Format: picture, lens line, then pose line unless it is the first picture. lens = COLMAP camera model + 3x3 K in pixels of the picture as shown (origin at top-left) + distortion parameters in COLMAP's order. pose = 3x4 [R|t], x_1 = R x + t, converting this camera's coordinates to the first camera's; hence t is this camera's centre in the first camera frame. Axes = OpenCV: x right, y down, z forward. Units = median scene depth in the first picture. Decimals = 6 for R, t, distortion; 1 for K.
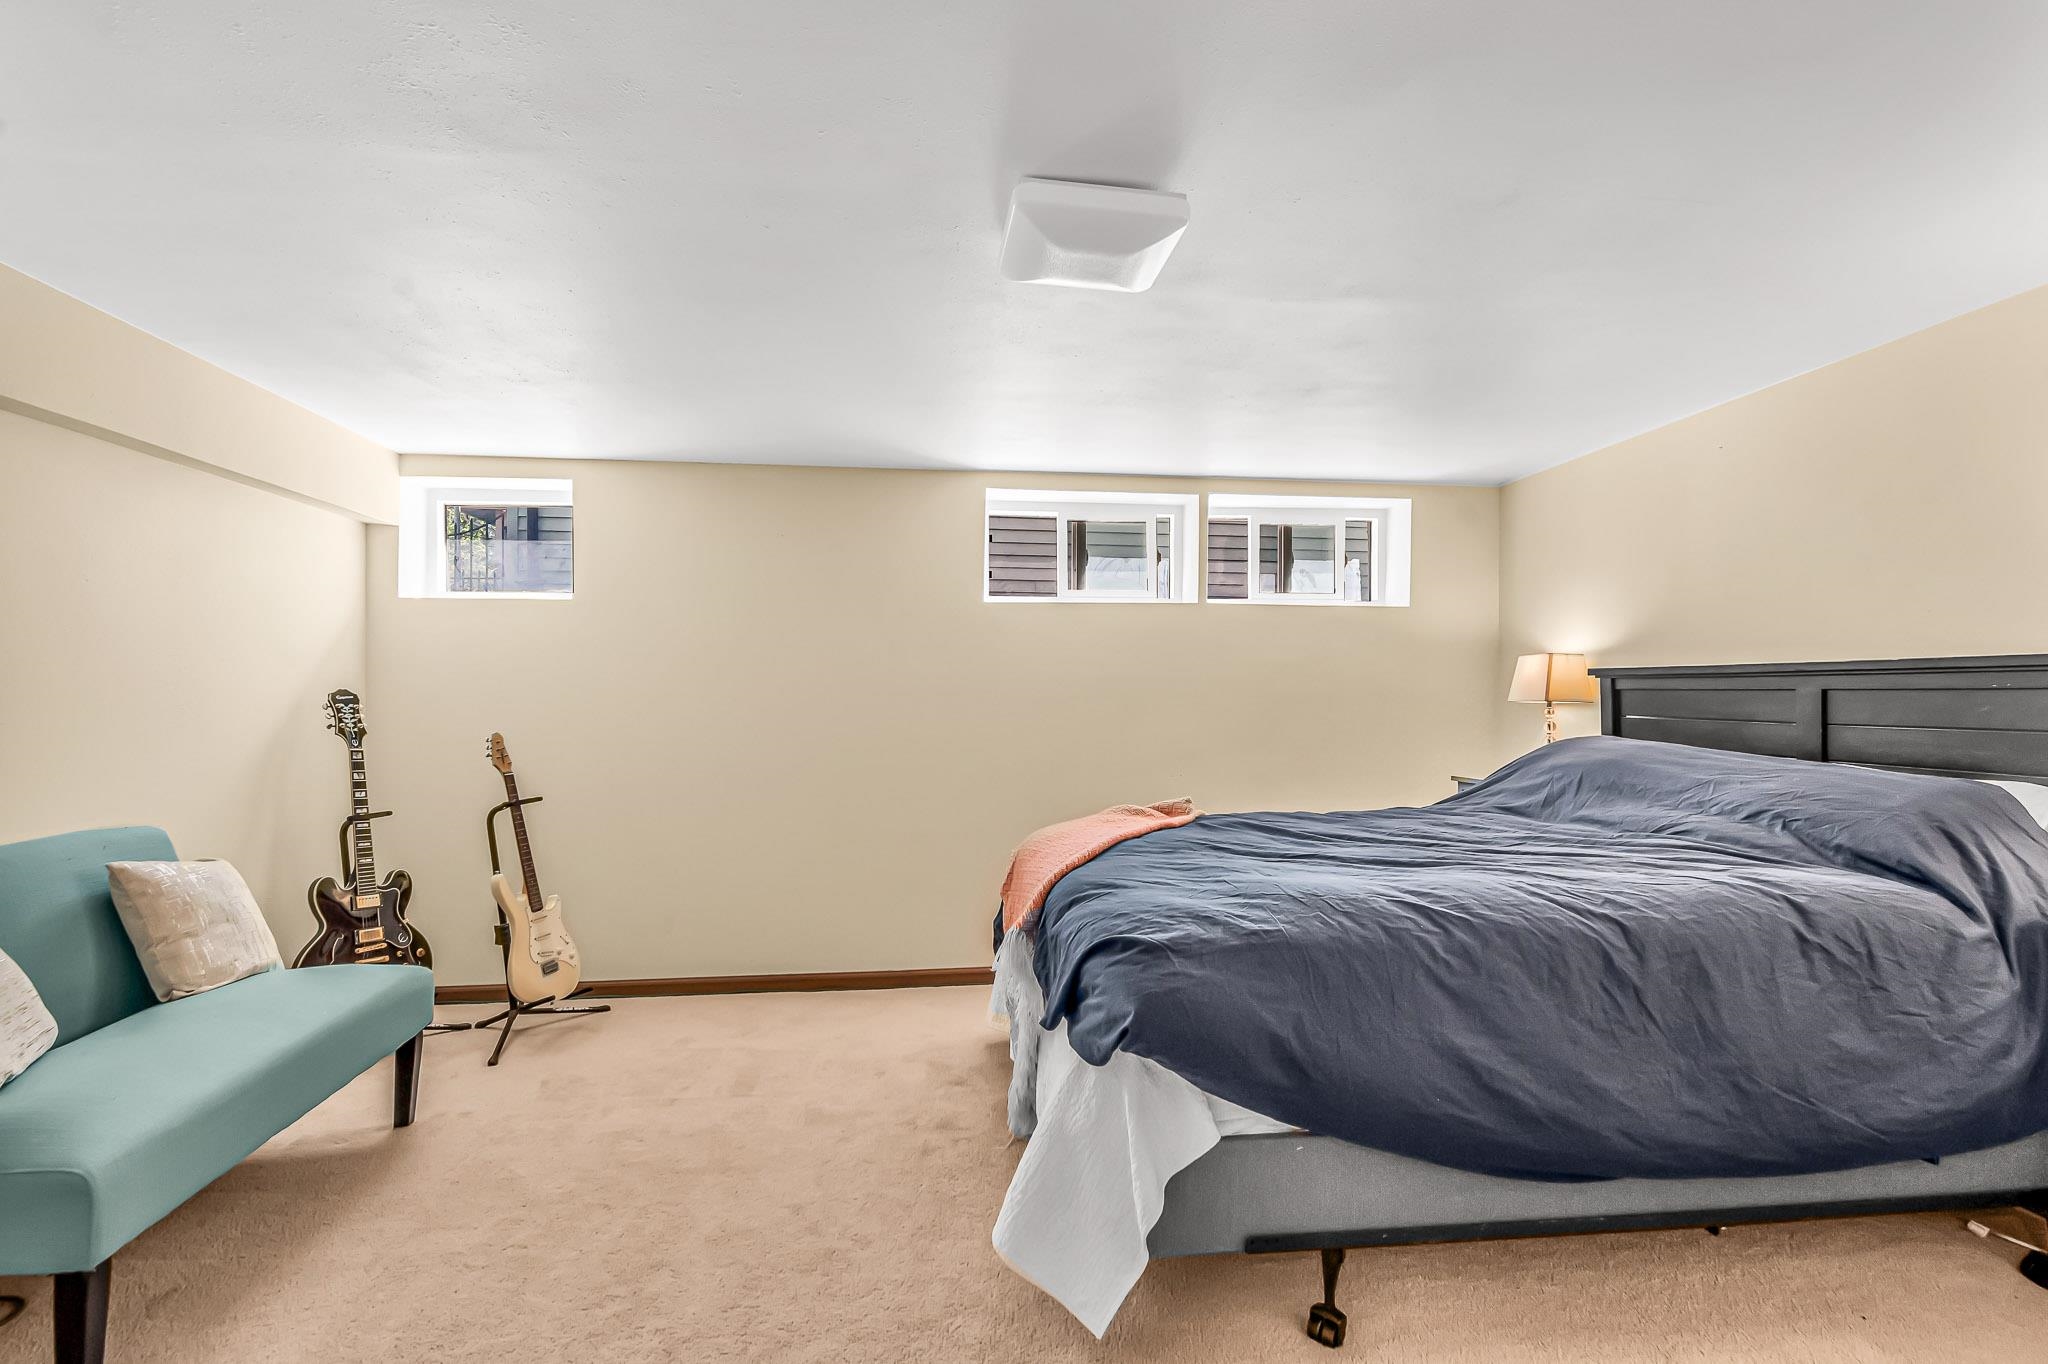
lens RADIAL K [[988.0, 0, 1005.8], [0, 988.0, 690.6], [0, 0, 1]] dist [-0.004545, -0.000184]
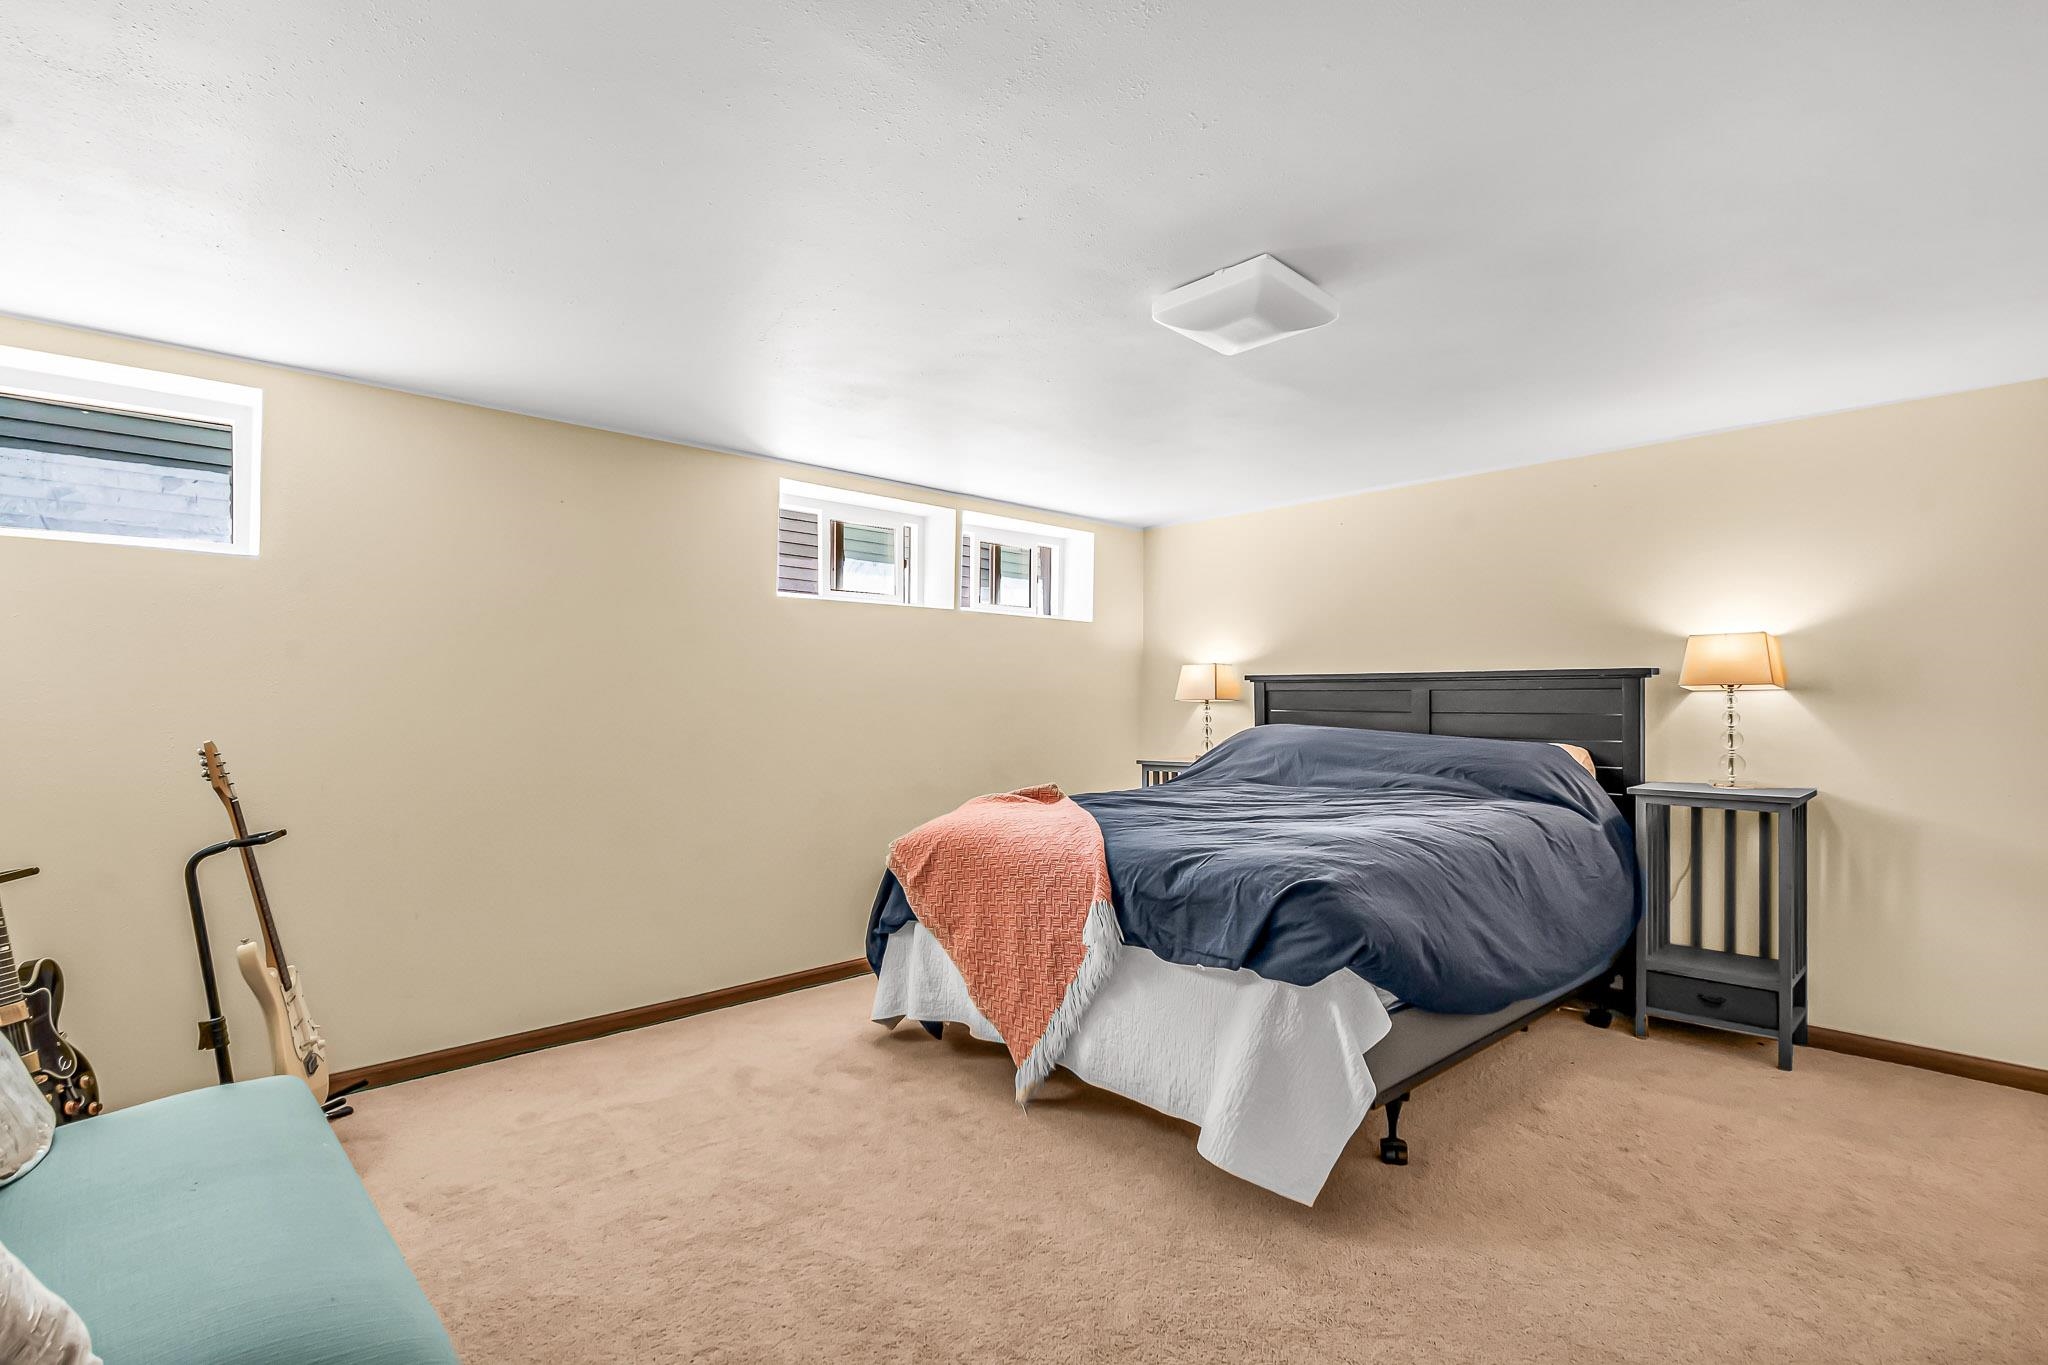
lens RADIAL K [[988.0, 0, 1001.7], [0, 988.0, 683.9], [0, 0, 1]] dist [-0.004545, -0.000184]
pose [[0.807121, 0.010585, 0.590291, -0.476578], [-0.003253, 0.999904, -0.013482, 0.008935], [-0.590377, 0.008961, 0.807078, 0.110554]]
